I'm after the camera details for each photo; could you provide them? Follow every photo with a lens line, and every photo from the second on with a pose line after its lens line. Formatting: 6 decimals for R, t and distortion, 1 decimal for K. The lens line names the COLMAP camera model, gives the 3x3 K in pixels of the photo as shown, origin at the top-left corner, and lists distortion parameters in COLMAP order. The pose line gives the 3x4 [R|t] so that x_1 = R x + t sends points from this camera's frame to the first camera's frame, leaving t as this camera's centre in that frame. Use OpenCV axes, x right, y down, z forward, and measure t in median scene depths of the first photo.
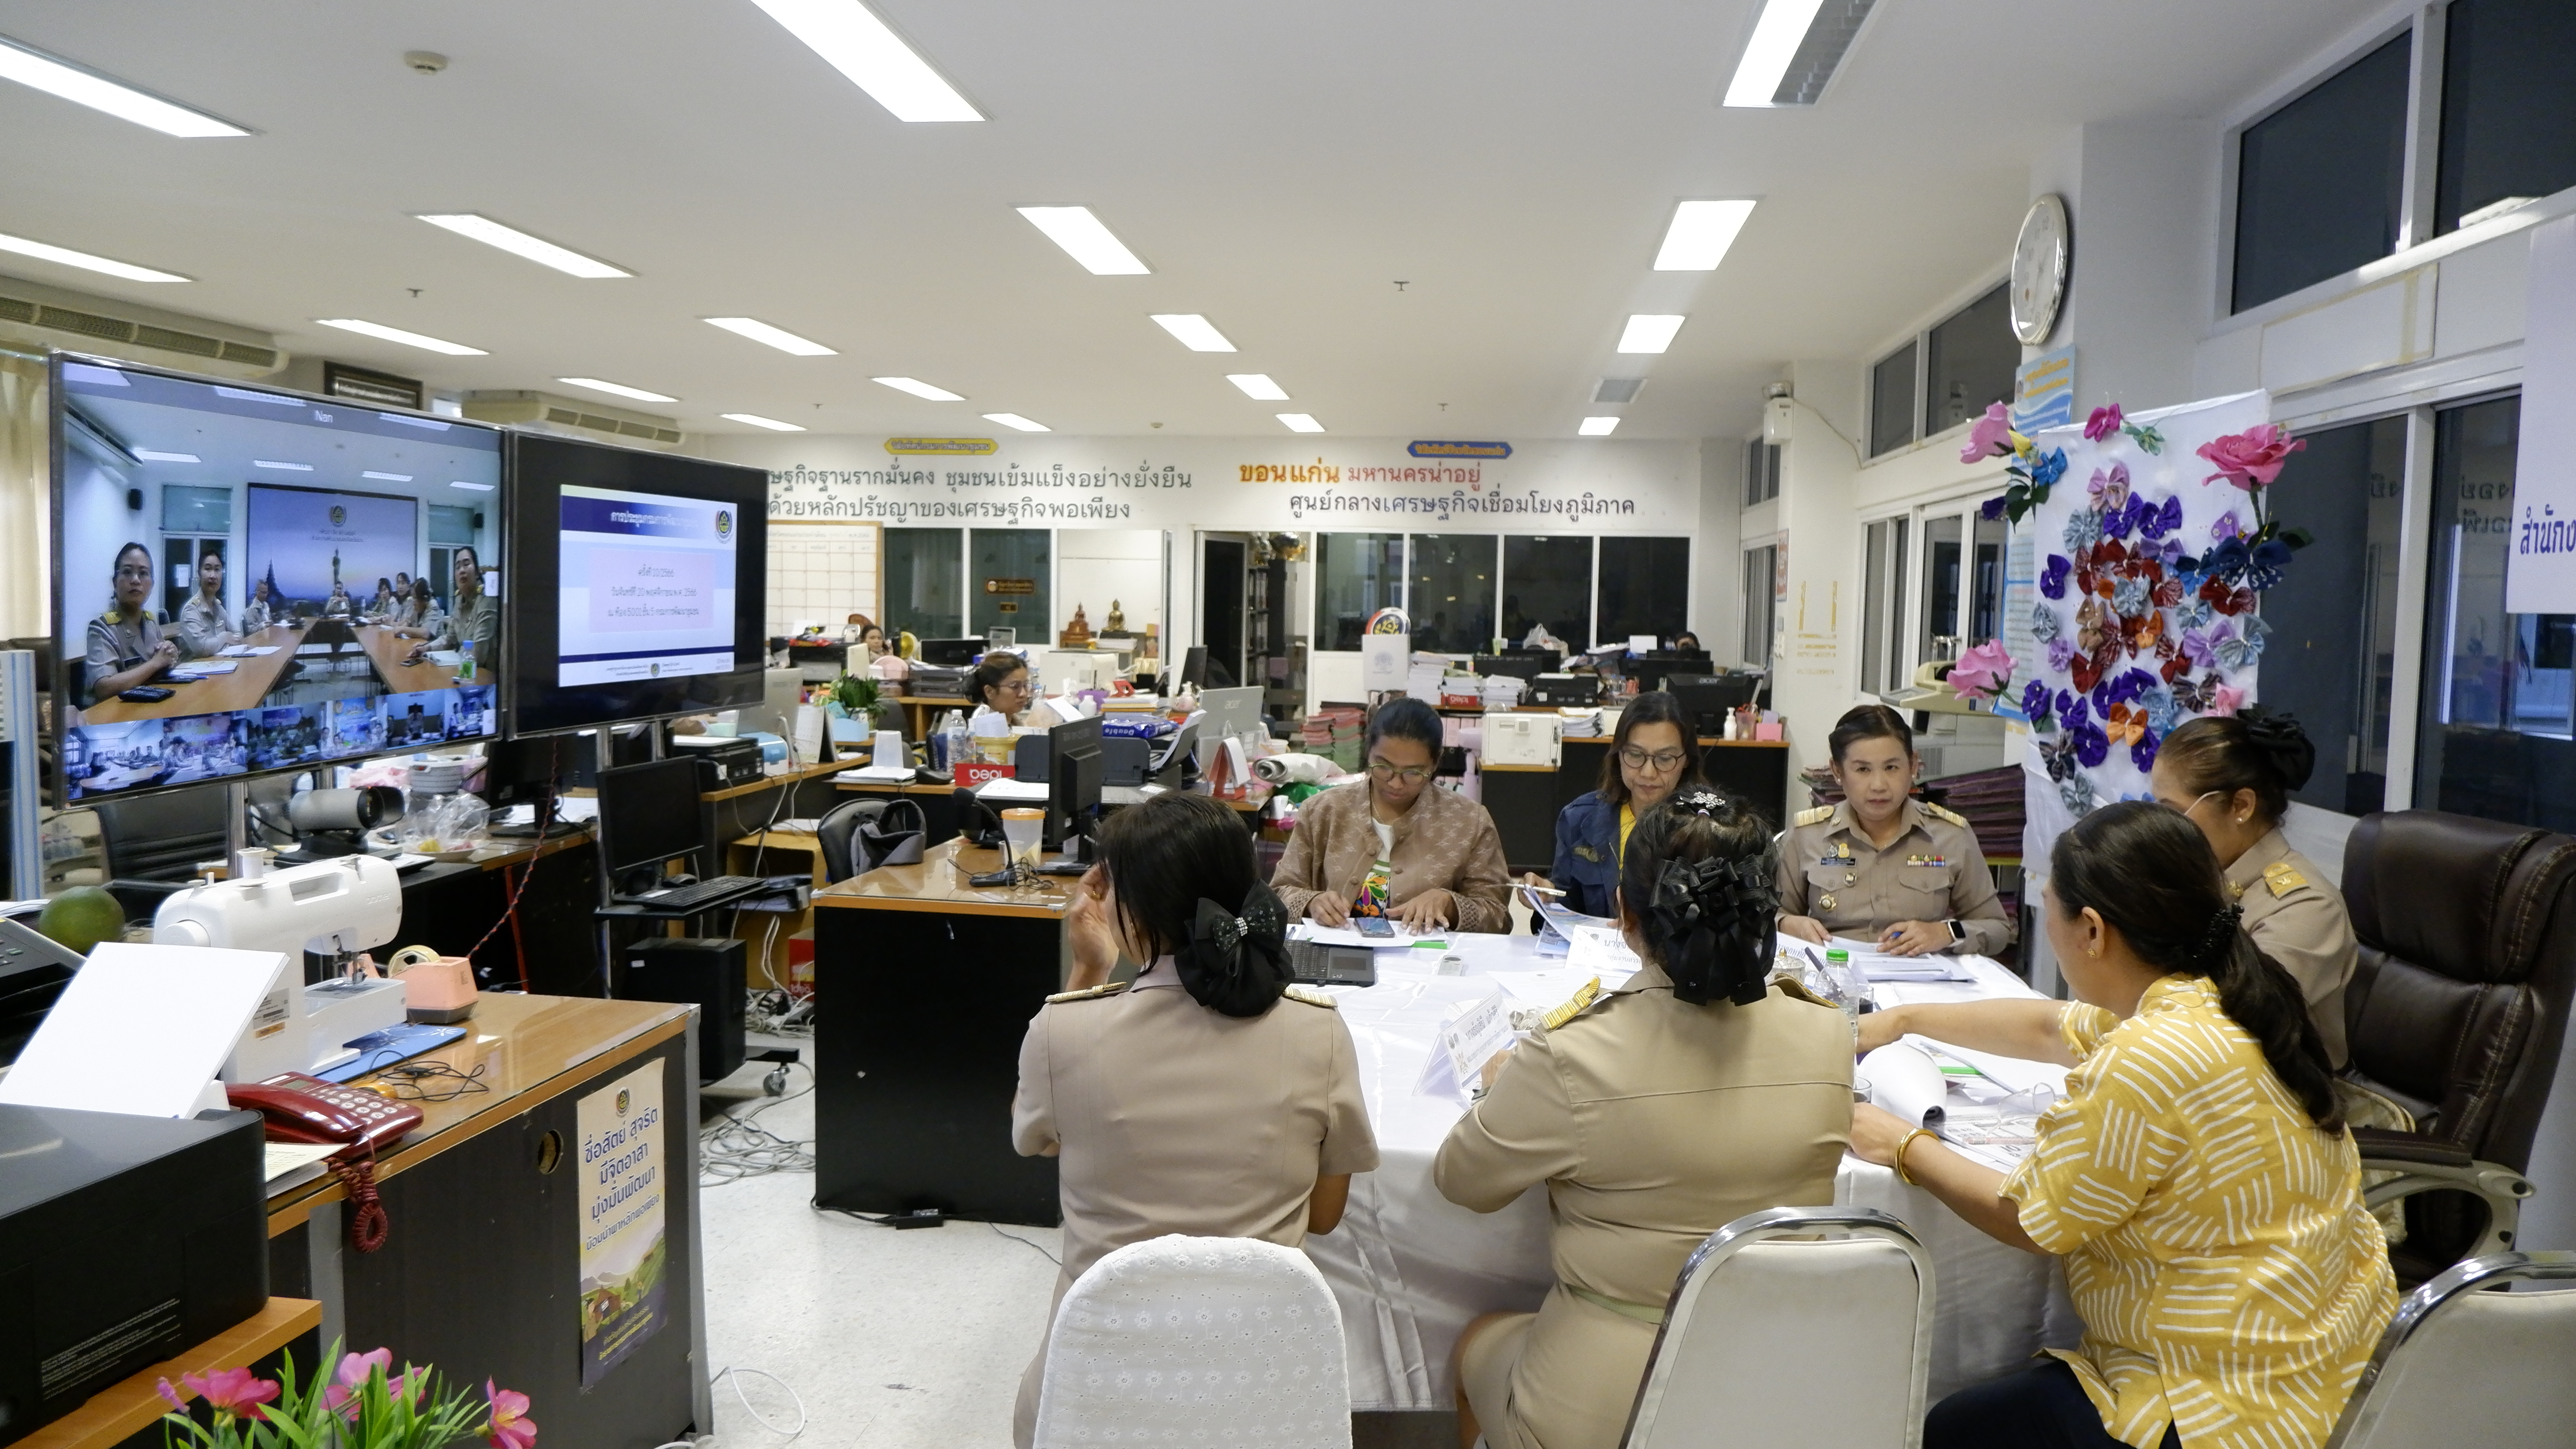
lens RADIAL K [[1756.8, 0, 1288.0], [0, 1756.8, 724.5], [0, 0, 1]] dist [-0.002217, -0.001505]
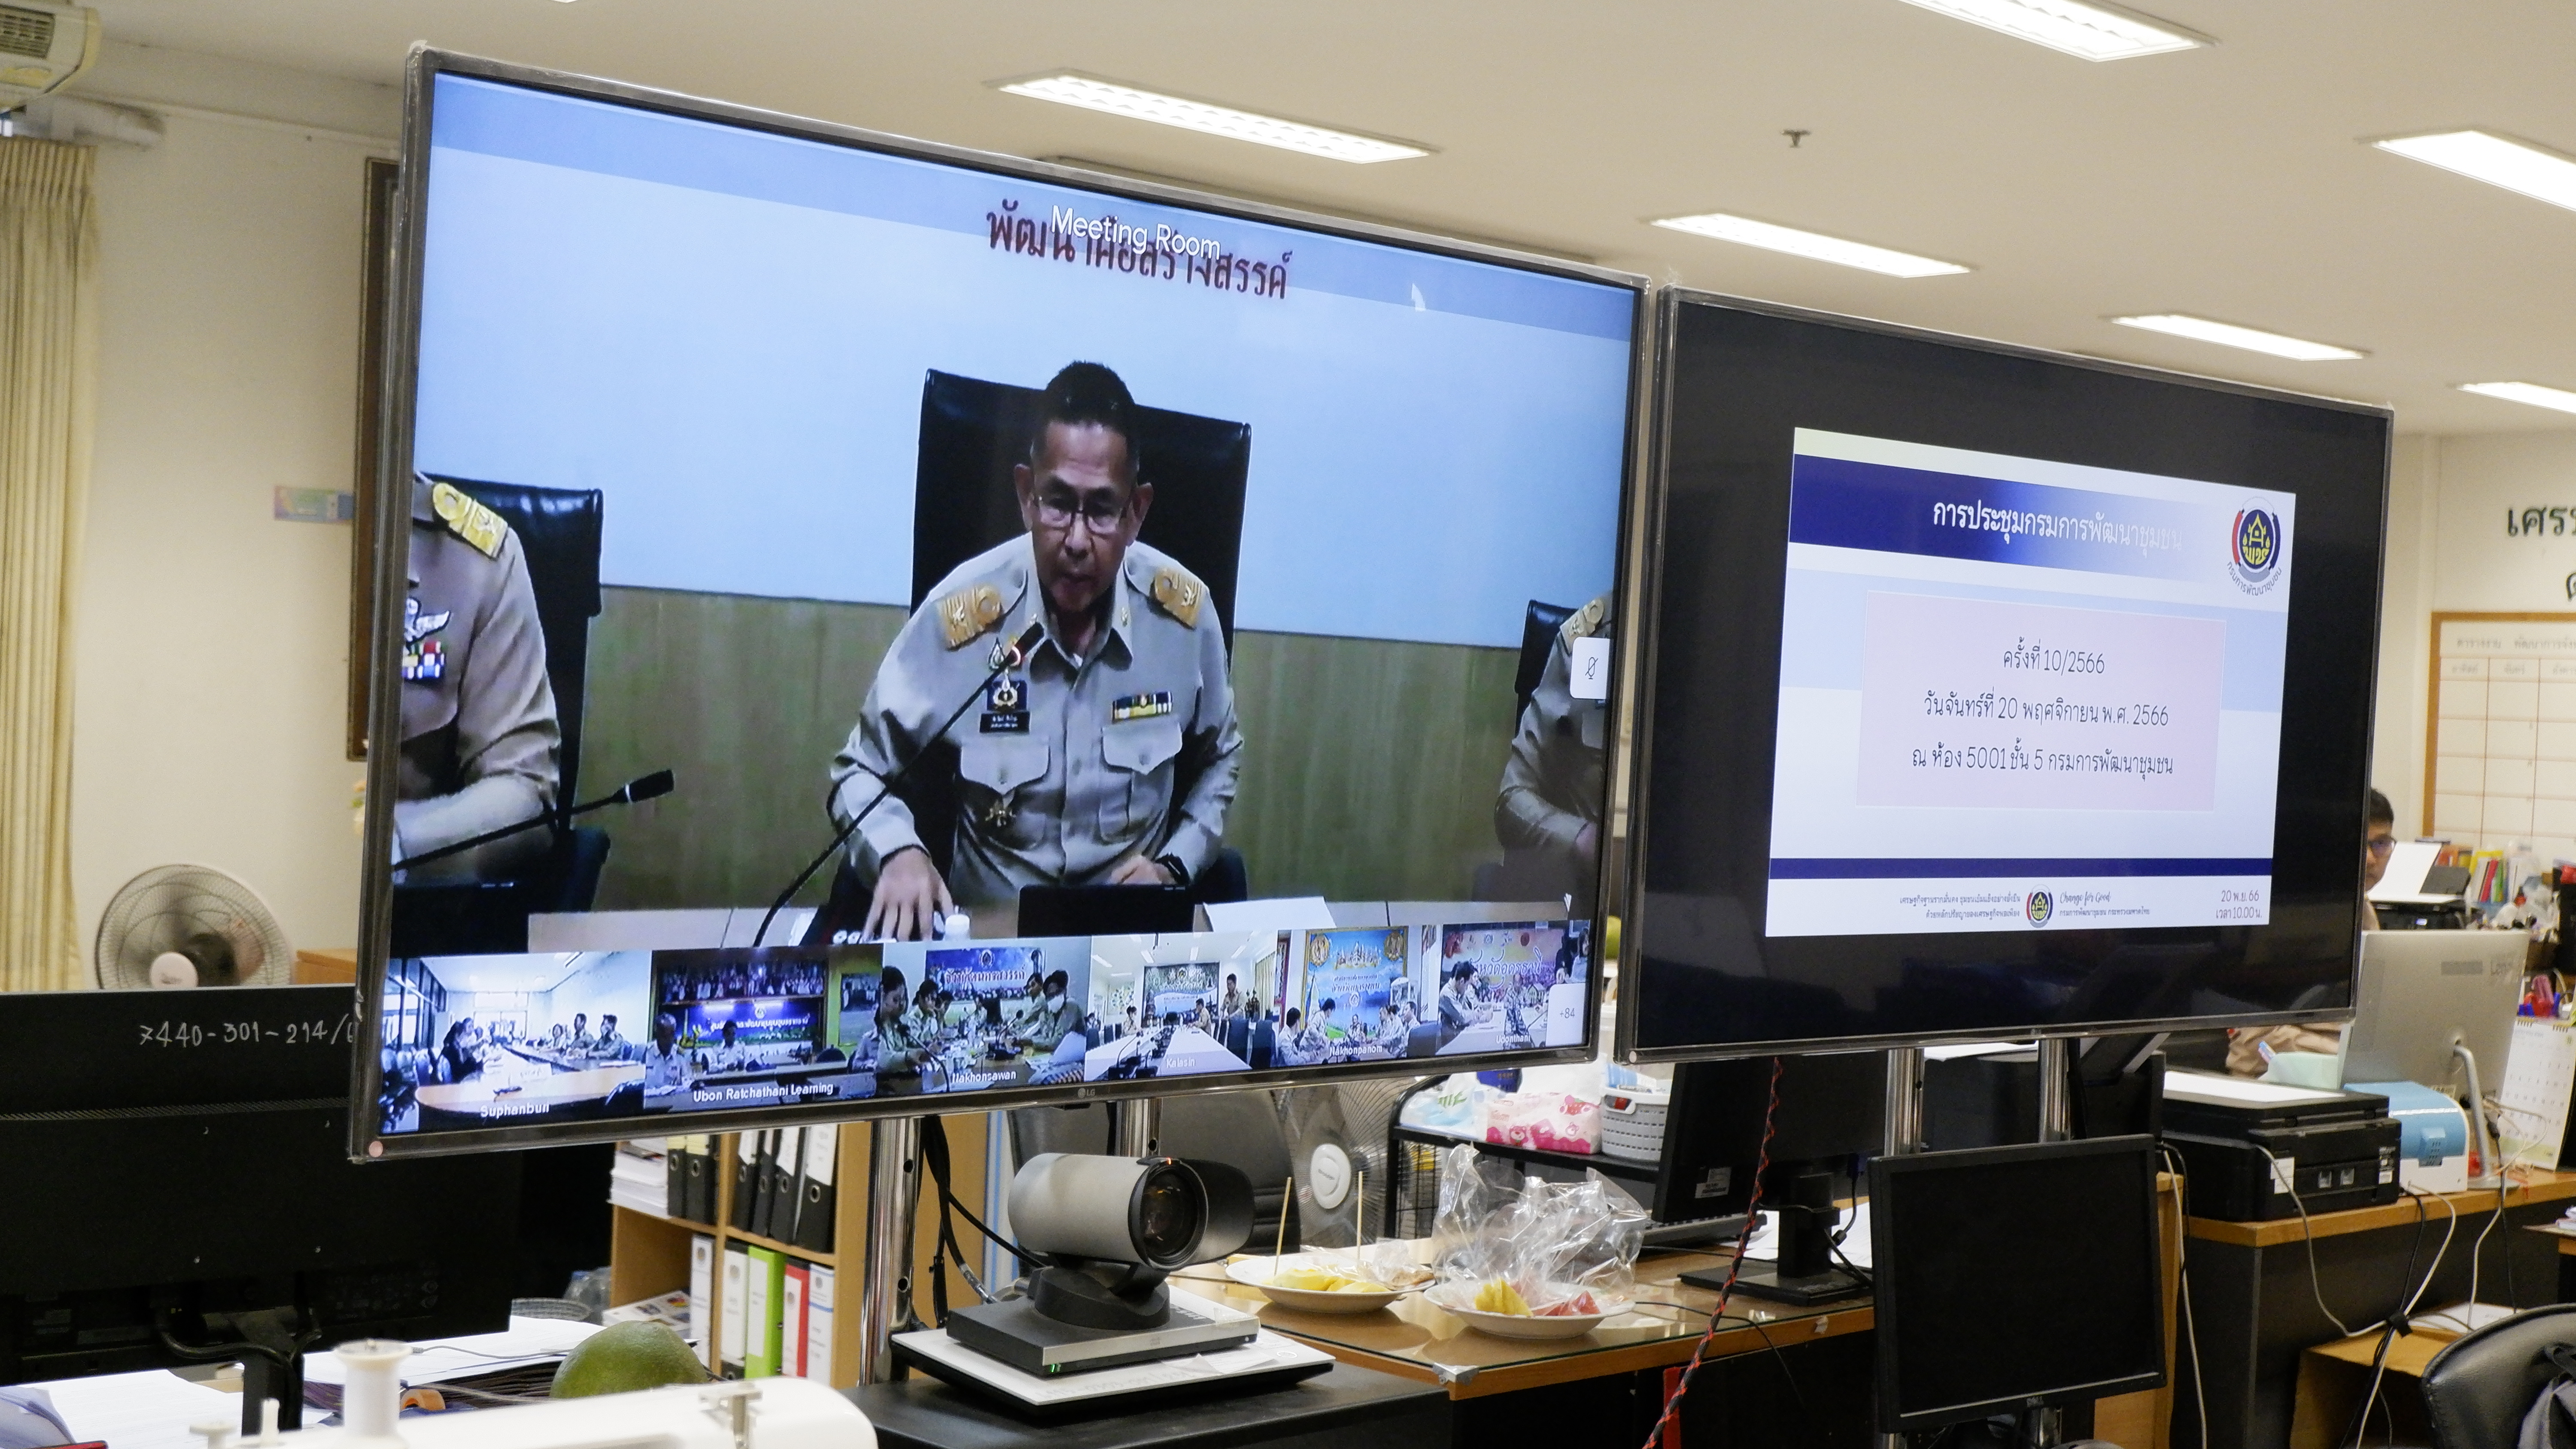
lens RADIAL K [[3154.8, 0, 1288.0], [0, 3154.8, 724.5], [0, 0, 1]] dist [-0.043423, 0.018219]
pose [[0.760702, 0.013374, -0.648963, -0.034750], [-0.075732, 0.994788, -0.068270, -0.011543], [0.644668, 0.101080, 0.757750, 0.358268]]
